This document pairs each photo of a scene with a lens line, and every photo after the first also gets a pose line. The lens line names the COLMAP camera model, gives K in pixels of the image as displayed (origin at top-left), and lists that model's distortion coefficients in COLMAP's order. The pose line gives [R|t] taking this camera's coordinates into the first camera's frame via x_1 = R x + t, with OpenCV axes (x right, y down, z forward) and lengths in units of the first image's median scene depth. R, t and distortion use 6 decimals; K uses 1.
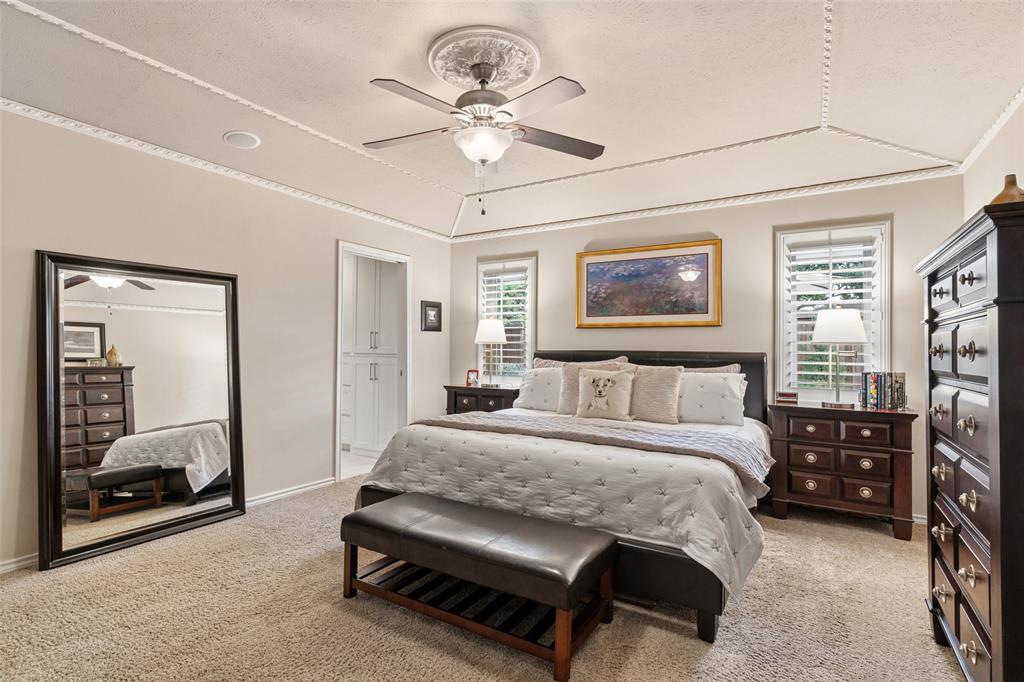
lens RADIAL K [[509.7, 0, 500.4], [0, 509.7, 337.7], [0, 0, 1]] dist [0.002476, 0.000257]
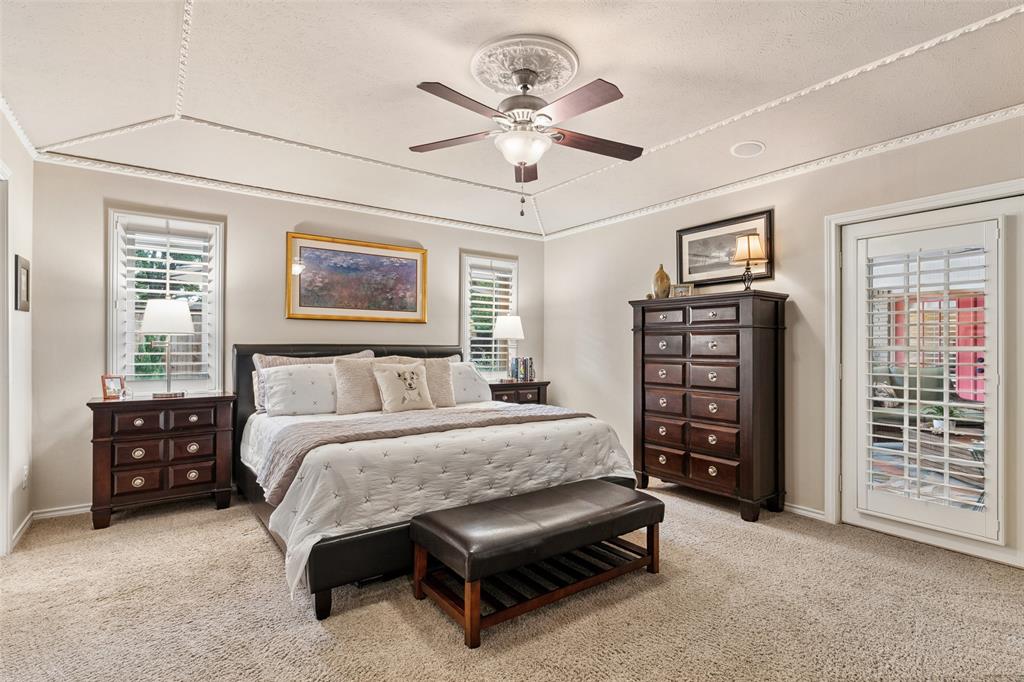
lens RADIAL K [[505.3, 0, 514.8], [0, 505.3, 344.2], [0, 0, 1]] dist [-0.002249, -0.000372]
pose [[0.363931, -0.005867, 0.931407, -0.661507], [-0.024007, 0.999589, 0.015676, 0.003177], [-0.931116, -0.028065, 0.363641, 0.418501]]
